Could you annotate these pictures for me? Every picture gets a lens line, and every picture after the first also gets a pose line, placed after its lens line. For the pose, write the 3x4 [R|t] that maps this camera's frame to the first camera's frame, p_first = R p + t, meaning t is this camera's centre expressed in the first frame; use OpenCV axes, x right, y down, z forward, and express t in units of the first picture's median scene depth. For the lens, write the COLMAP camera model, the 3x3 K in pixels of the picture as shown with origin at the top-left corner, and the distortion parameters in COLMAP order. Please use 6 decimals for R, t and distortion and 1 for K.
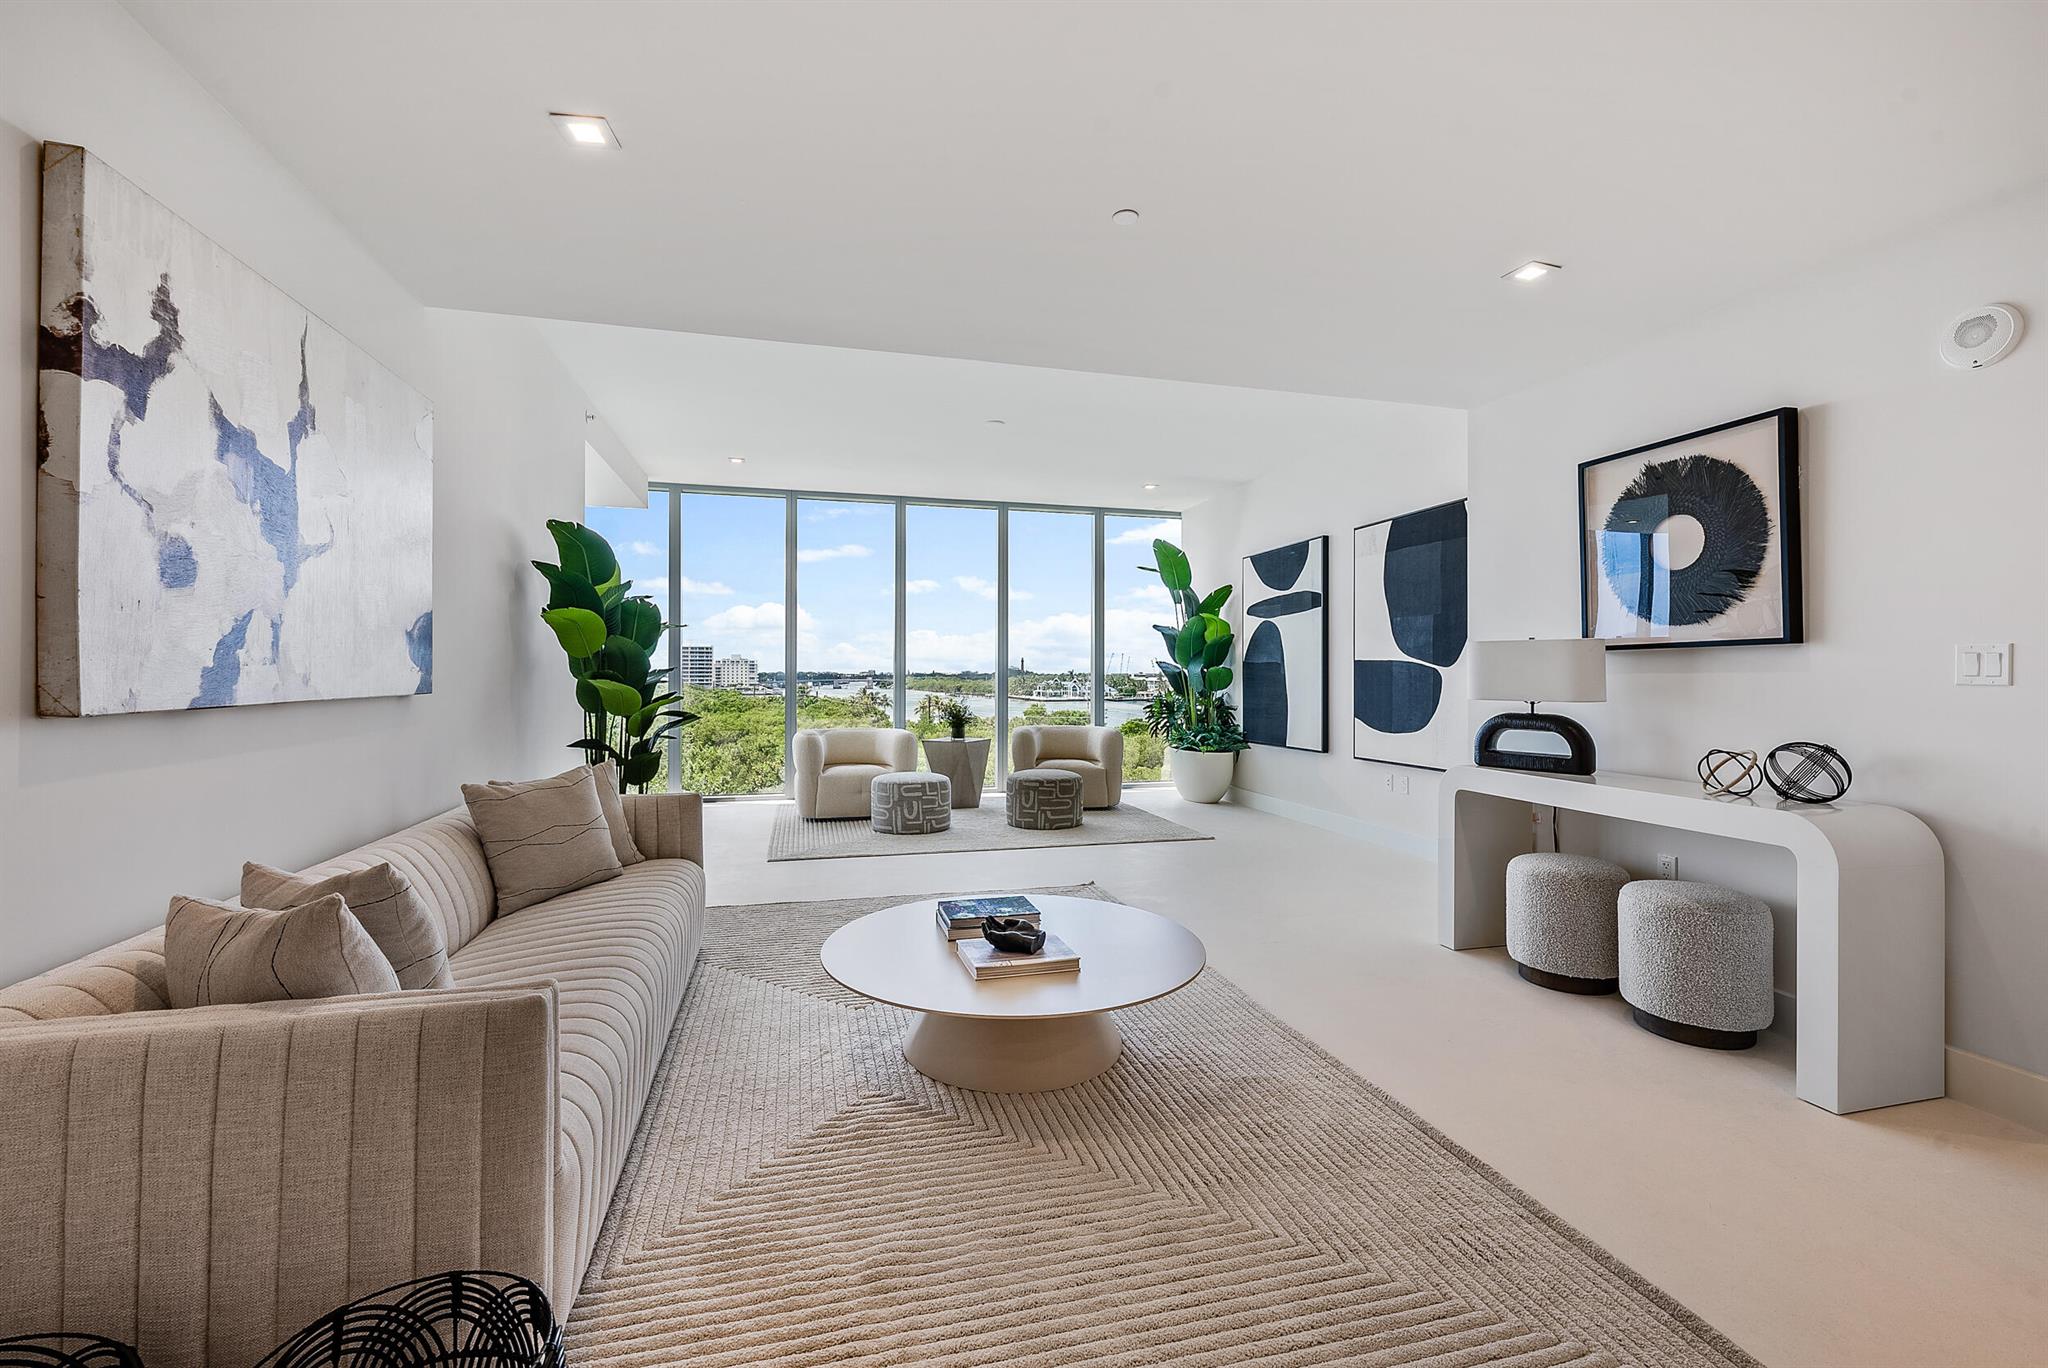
lens RADIAL K [[860.9, 0, 1029.1], [0, 860.9, 671.4], [0, 0, 1]] dist [0.001743, 0.000321]
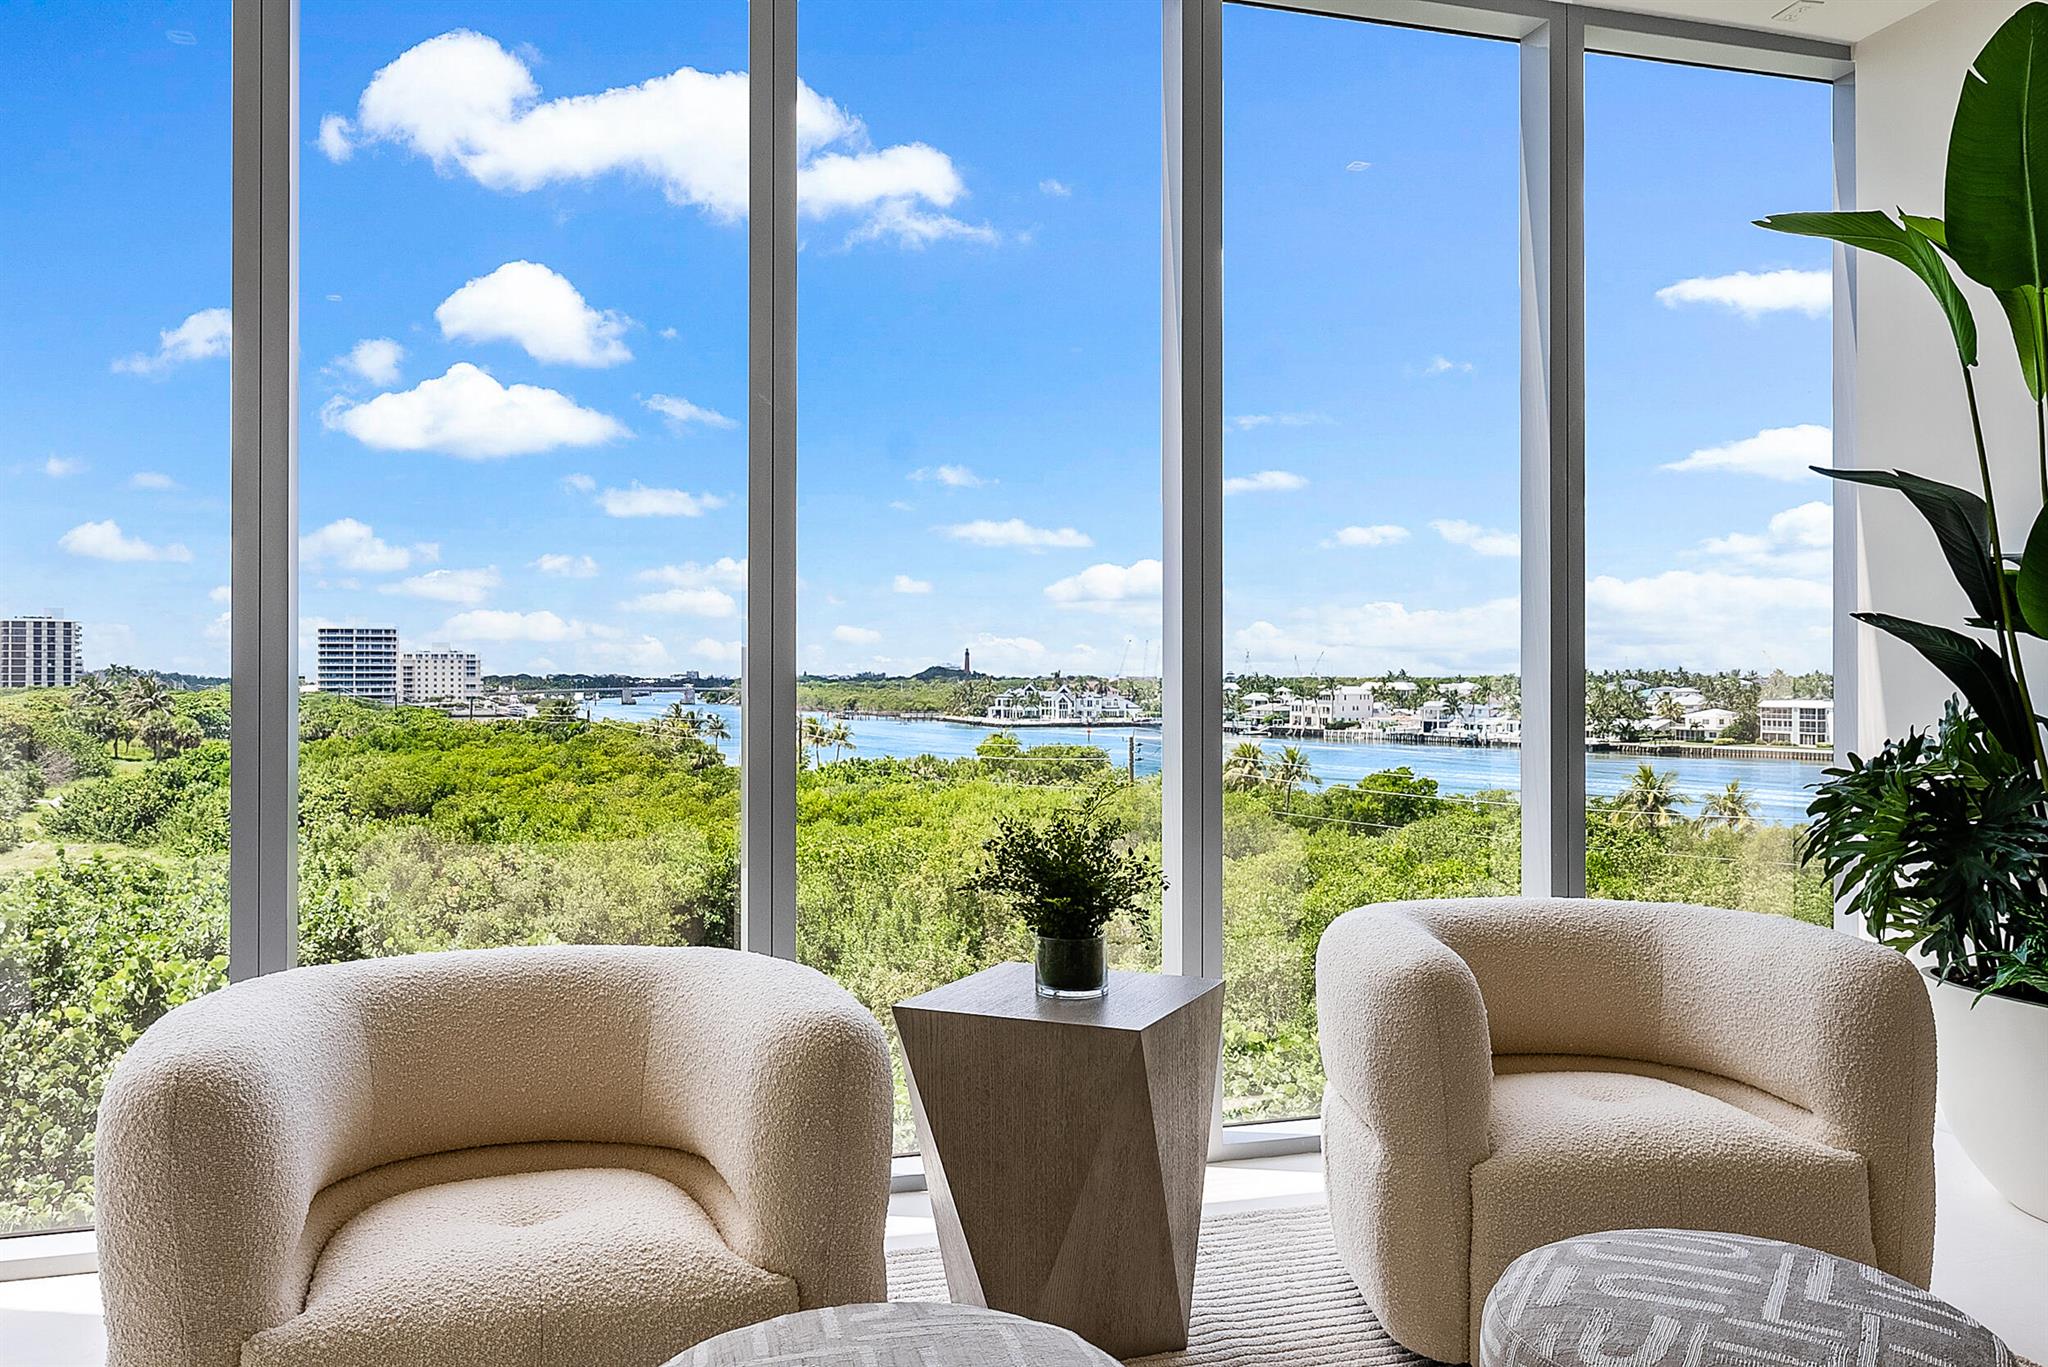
lens RADIAL K [[1546.6, 0, 1024.0], [0, 1546.6, 683.5], [0, 0, 1]] dist [0.005491, 0.001528]
pose [[0.999541, -0.002114, 0.030221, -0.101719], [0.001903, 0.999974, 0.006988, 0.004713], [-0.030235, -0.006928, 0.999519, 0.638170]]
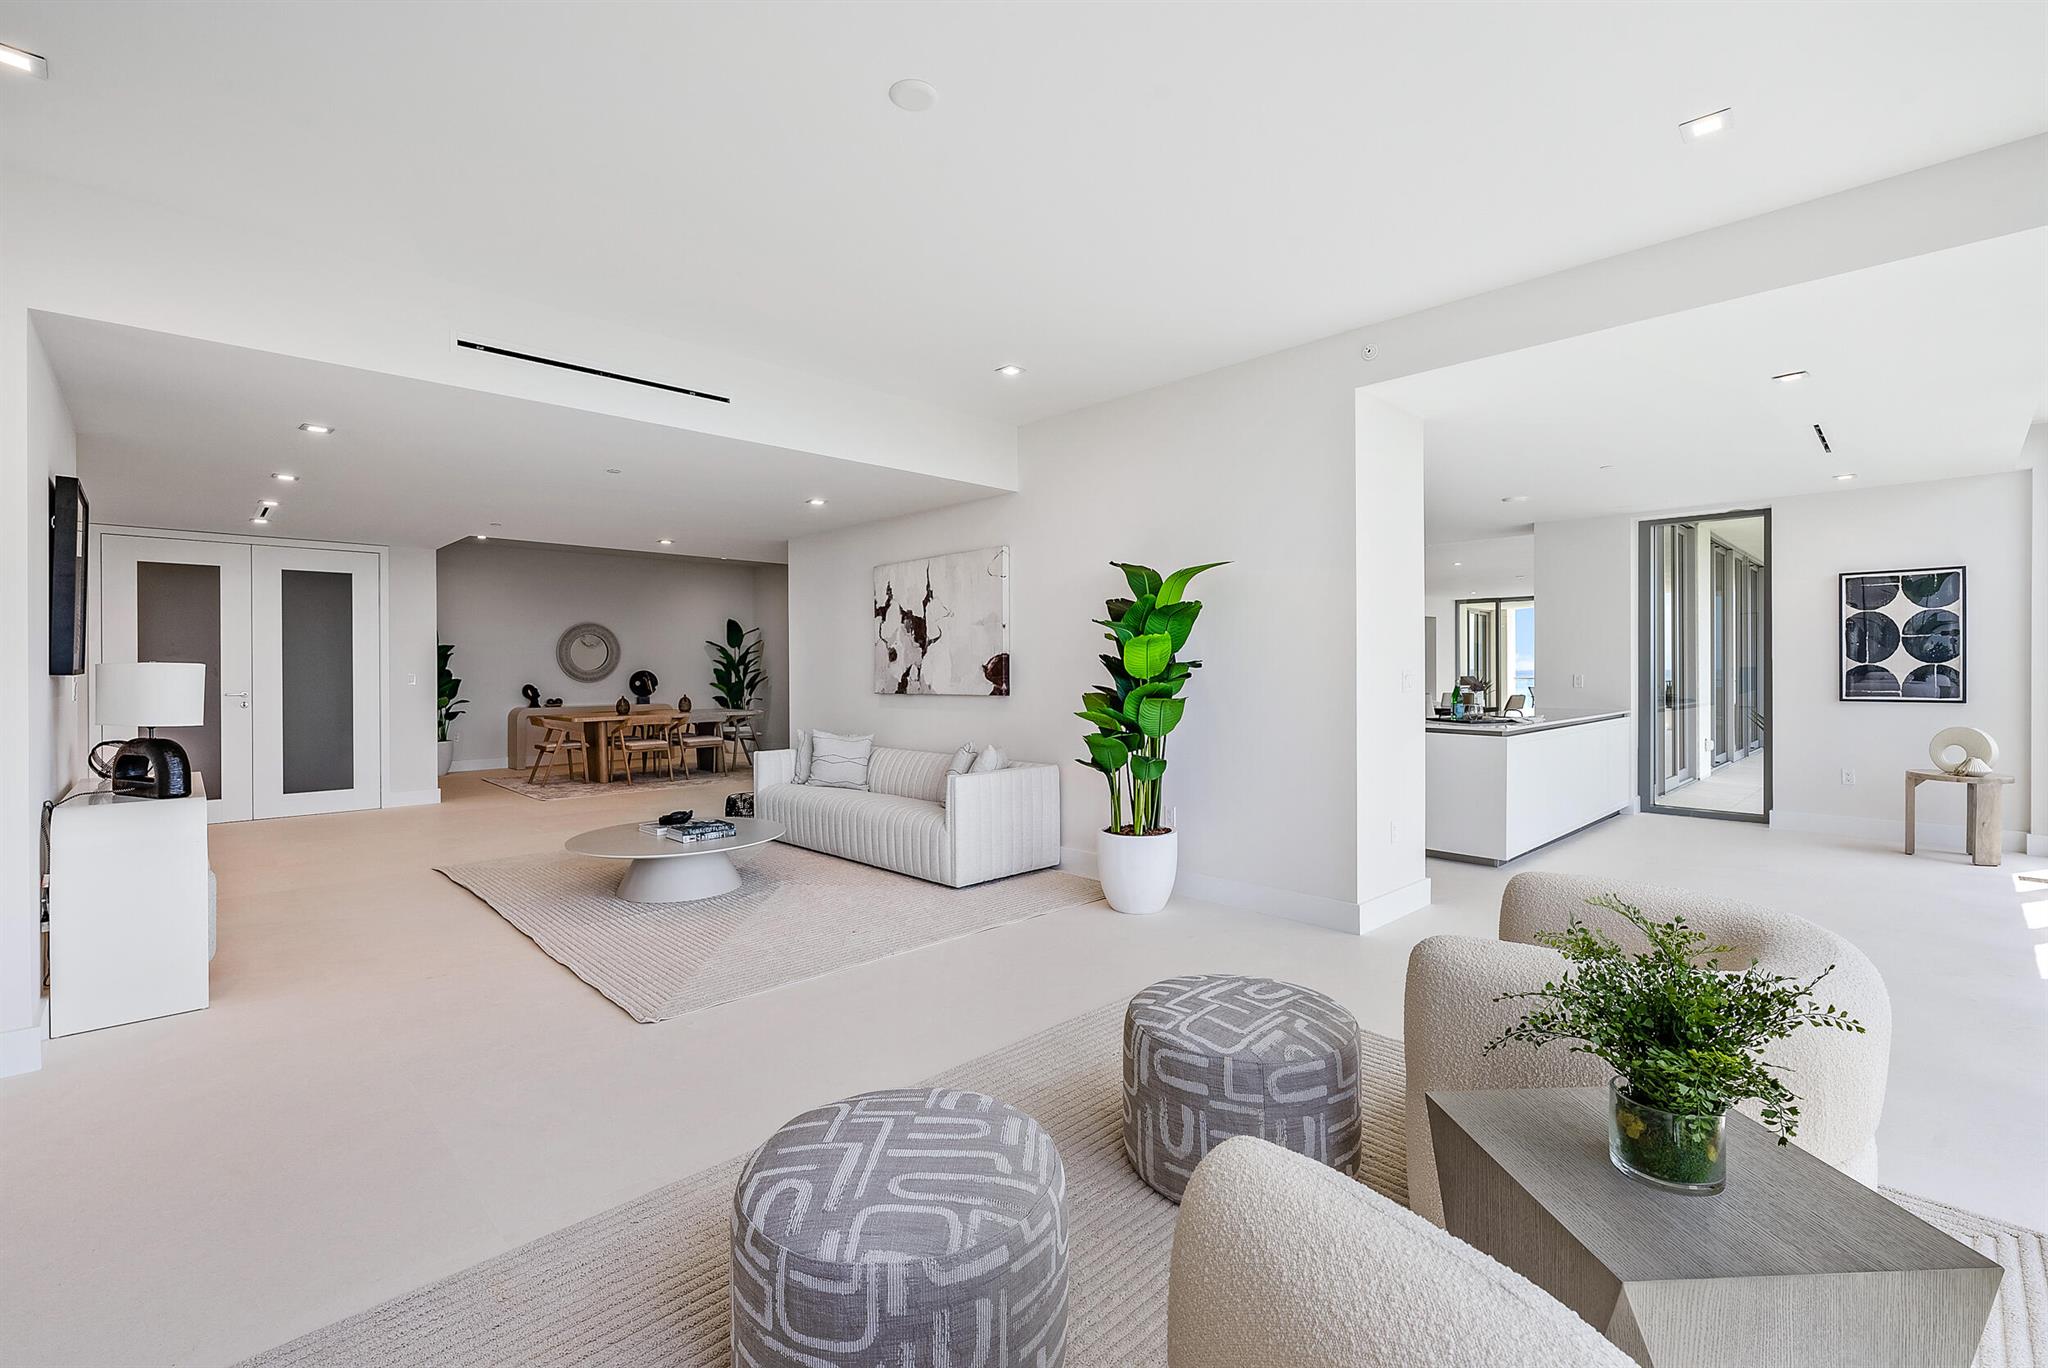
lens RADIAL K [[900.0, 0, 1030.1], [0, 900.0, 673.8], [0, 0, 1]] dist [0.001783, -0.000036]
pose [[-0.869924, 0.000231, -0.493186, 0.102117], [0.000446, 1.000000, -0.000320, -0.009095], [0.493186, -0.000498, -0.869924, 1.089928]]
